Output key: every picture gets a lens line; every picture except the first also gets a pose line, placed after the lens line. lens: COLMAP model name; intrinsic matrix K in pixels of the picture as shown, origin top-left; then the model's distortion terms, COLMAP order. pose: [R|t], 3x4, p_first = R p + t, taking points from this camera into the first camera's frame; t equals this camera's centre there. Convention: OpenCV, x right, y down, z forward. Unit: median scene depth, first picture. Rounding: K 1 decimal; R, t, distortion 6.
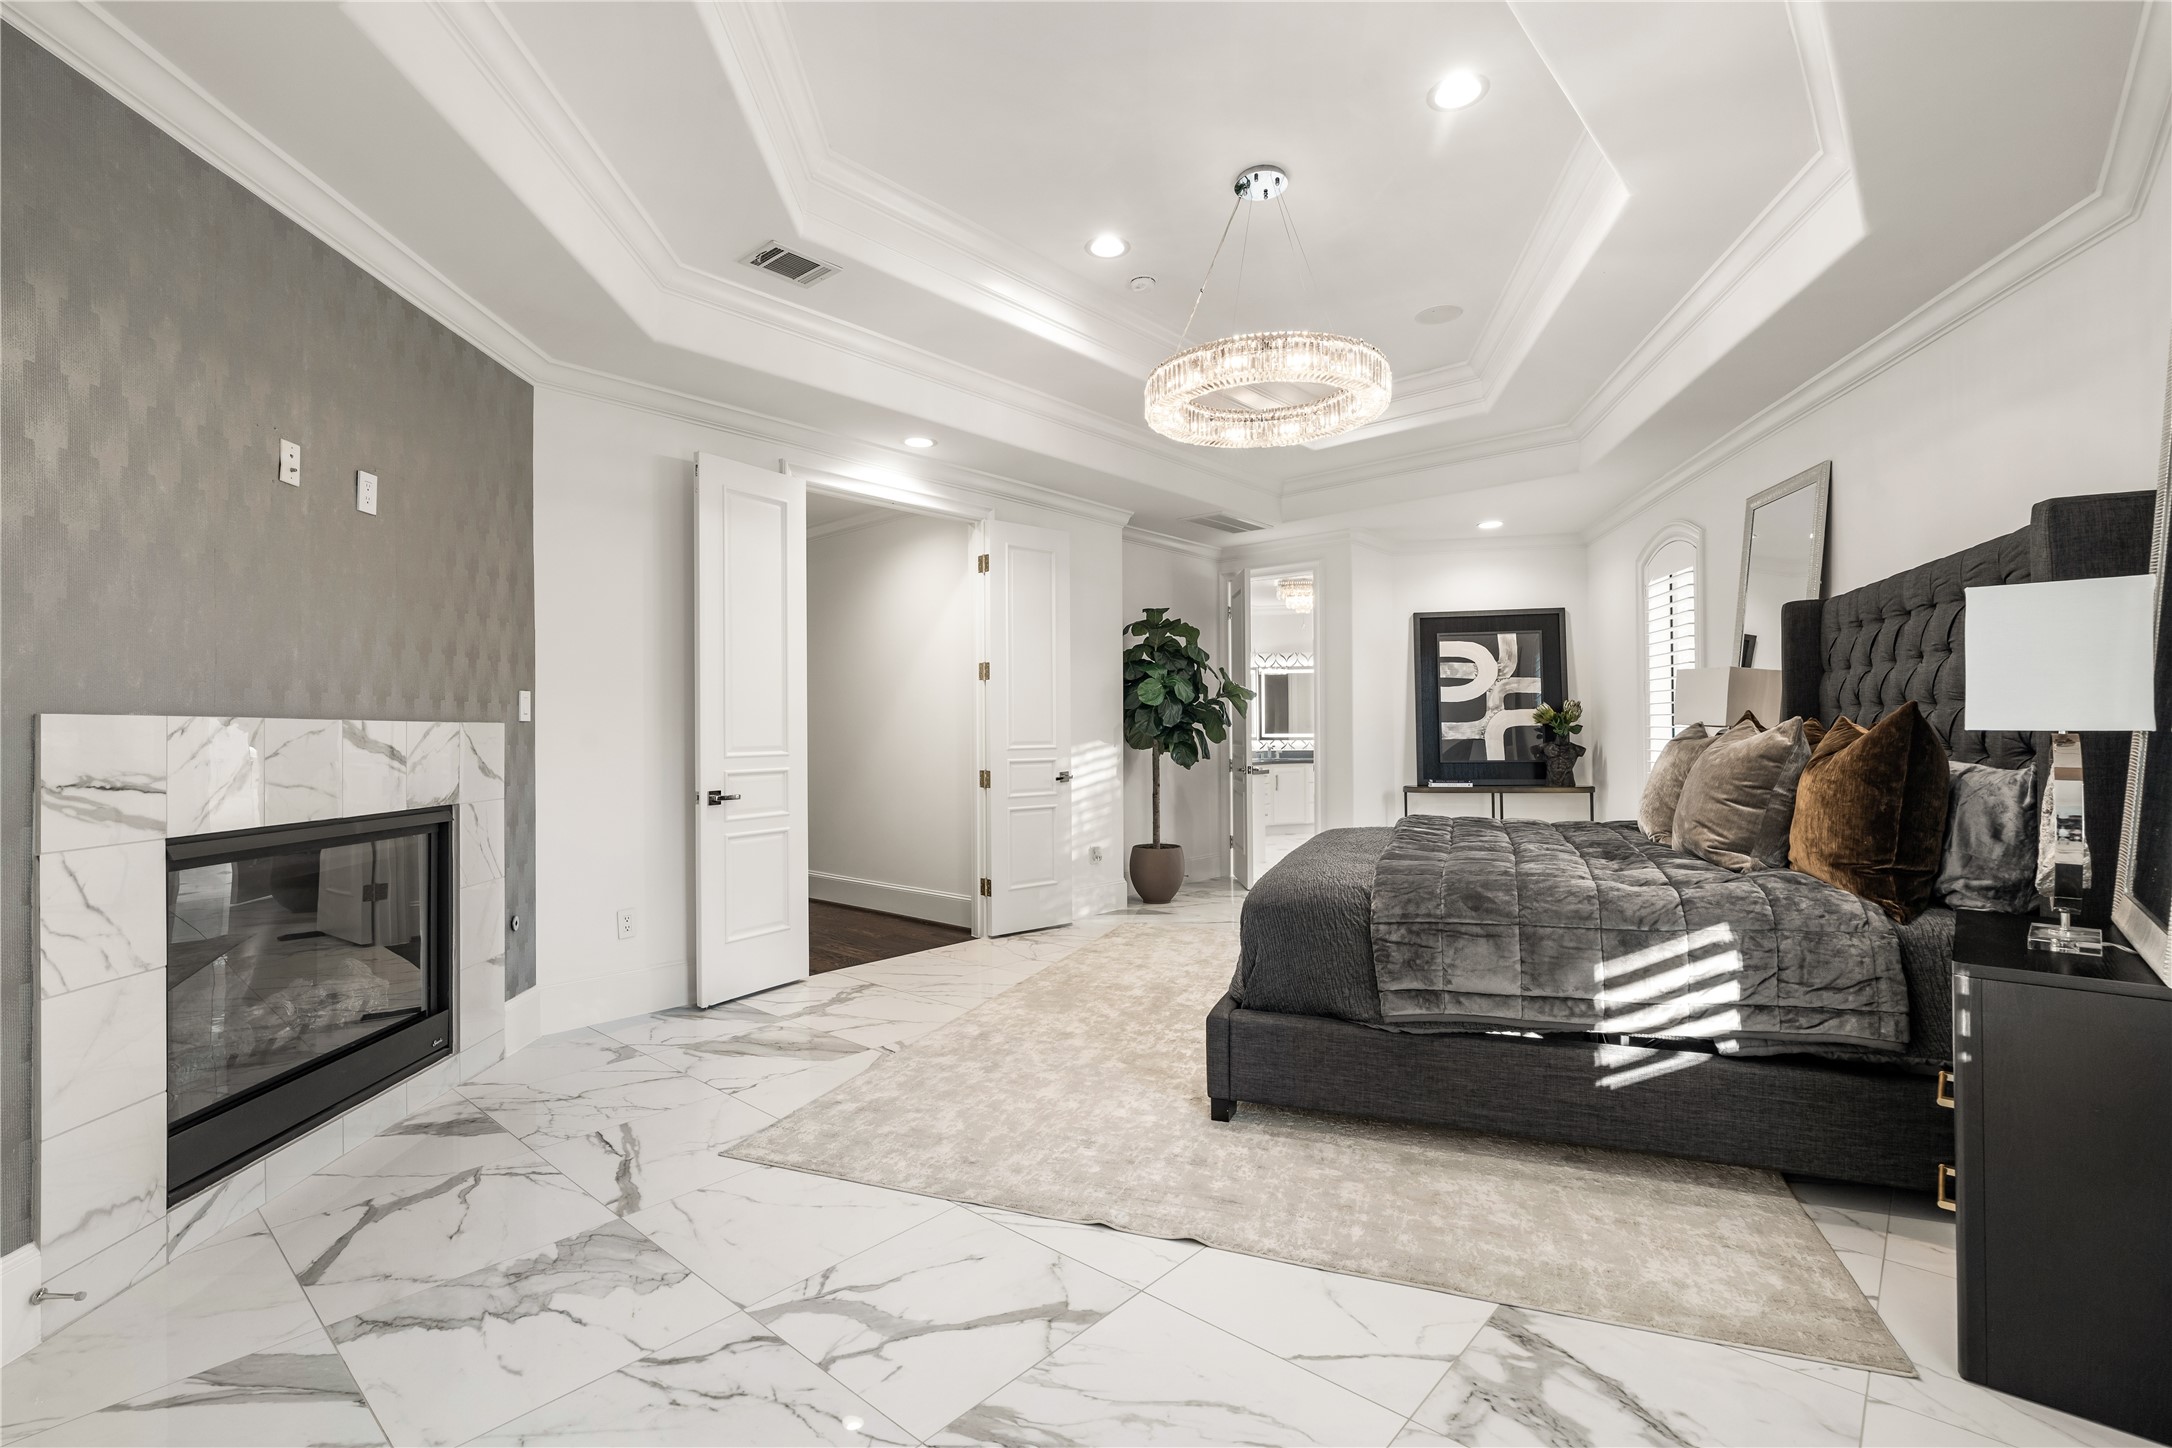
lens RADIAL K [[979.1, 0, 1095.9], [0, 979.1, 721.2], [0, 0, 1]] dist [-0.009047, 0.000870]
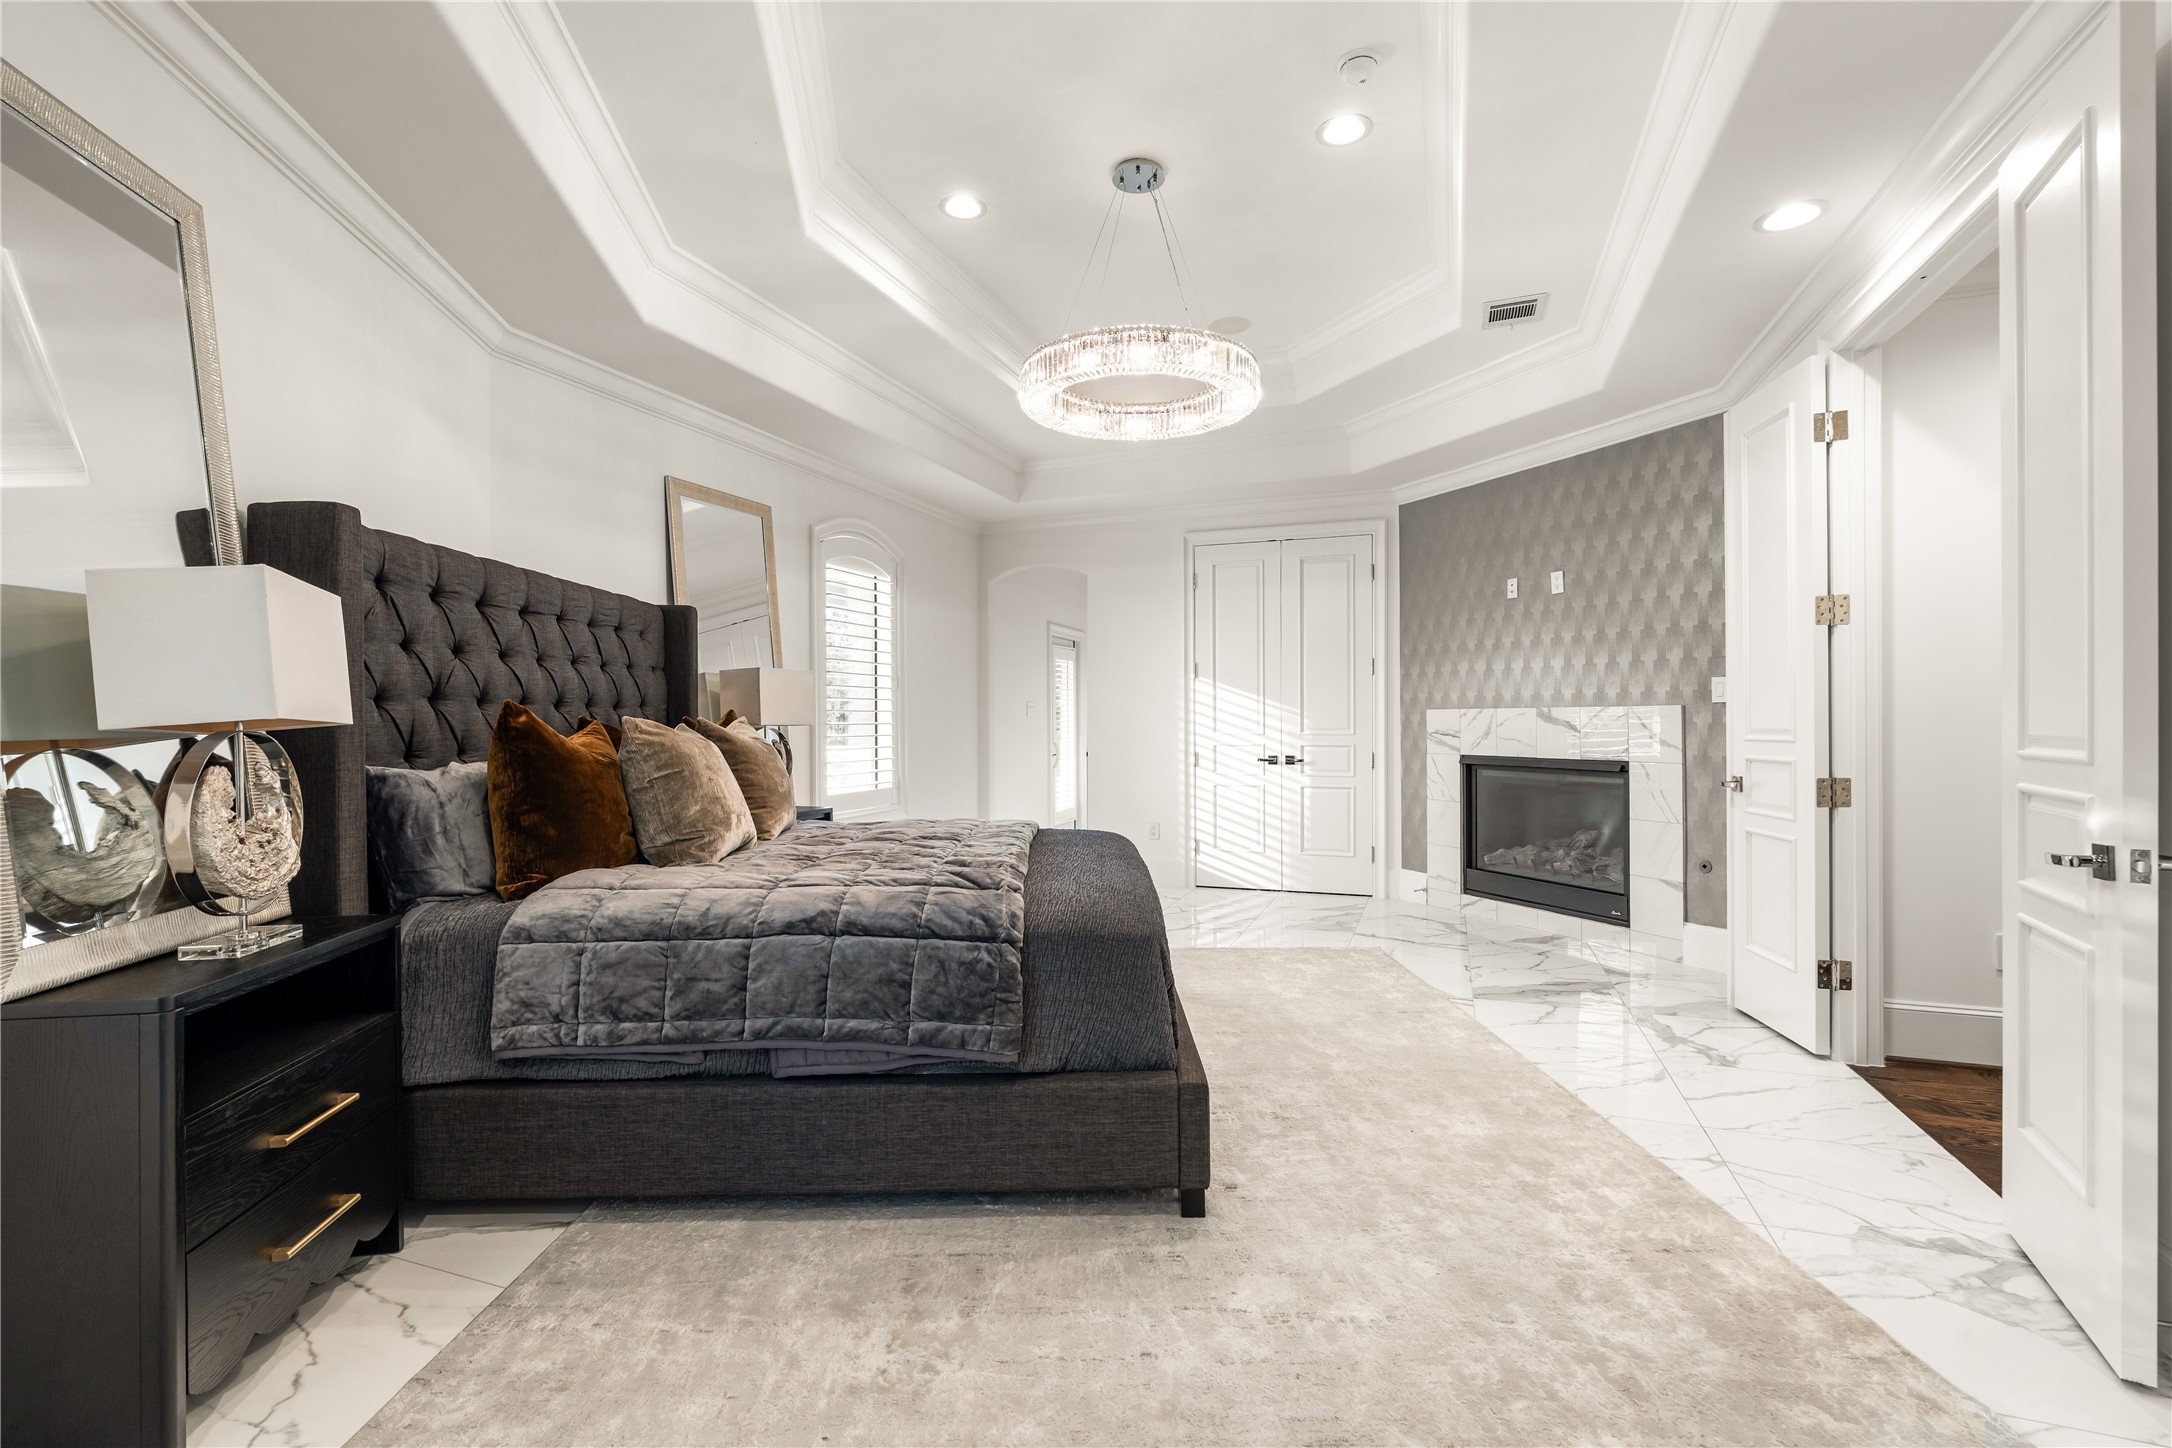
lens RADIAL K [[979.1, 0, 1086.0], [0, 979.1, 728.0], [0, 0, 1]] dist [-0.009047, 0.000870]
pose [[-0.935903, 0.020860, -0.351639, 0.796012], [0.022530, 0.999746, -0.000659, 0.021256], [0.351536, -0.008540, -0.936135, 2.635979]]
